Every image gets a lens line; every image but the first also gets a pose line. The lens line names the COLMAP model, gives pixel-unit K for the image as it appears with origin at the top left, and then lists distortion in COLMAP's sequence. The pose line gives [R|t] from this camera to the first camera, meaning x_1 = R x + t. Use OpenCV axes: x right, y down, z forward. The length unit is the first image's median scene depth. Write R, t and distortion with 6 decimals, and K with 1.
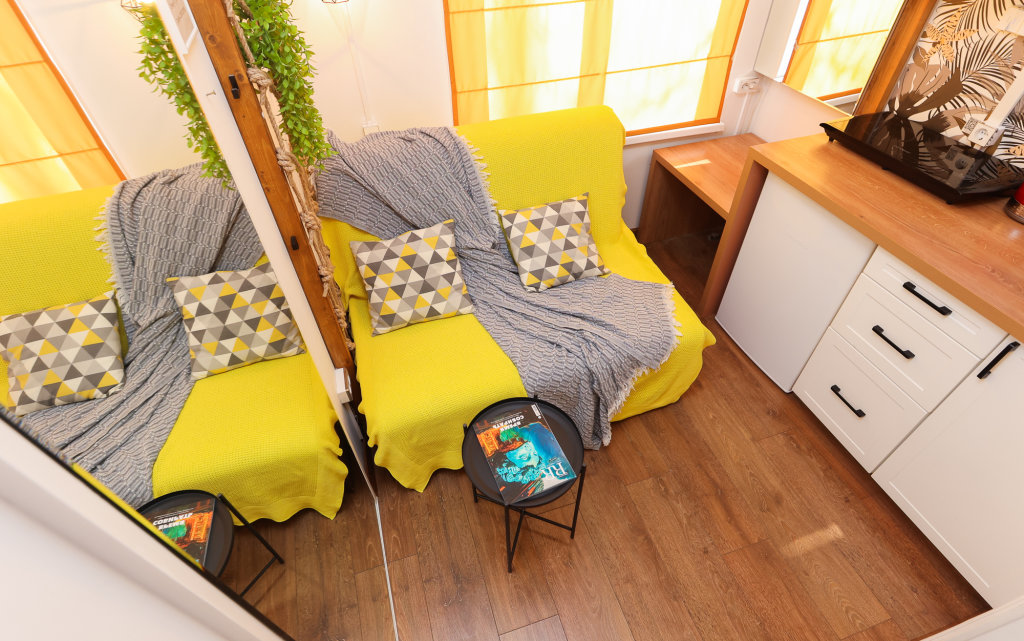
lens RADIAL K [[492.1, 0, 486.0], [0, 492.1, 298.8], [0, 0, 1]] dist [-0.048117, 0.015083]
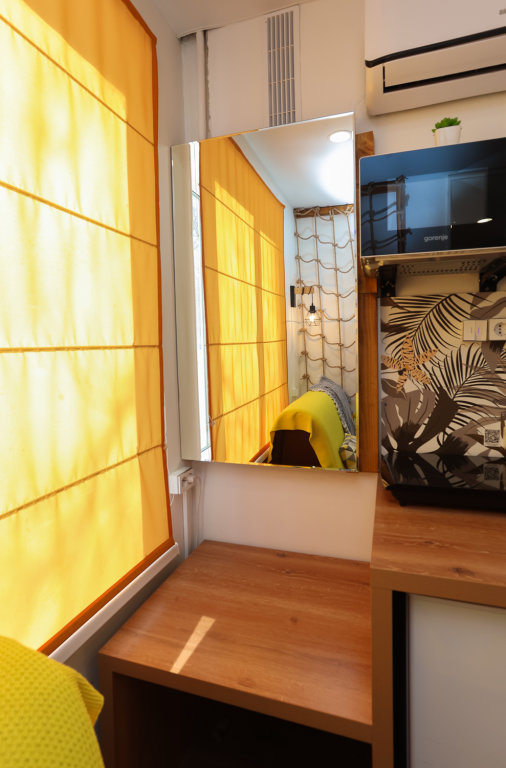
lens RADIAL K [[405.1, 0, 249.4], [0, 405.1, 372.1], [0, 0, 1]] dist [-0.042252, 0.030097]
pose [[0.563209, -0.013243, 0.826208, 0.156399], [0.561663, 0.739512, -0.371021, -0.380242], [-0.606078, 0.673013, 0.423938, 0.777304]]
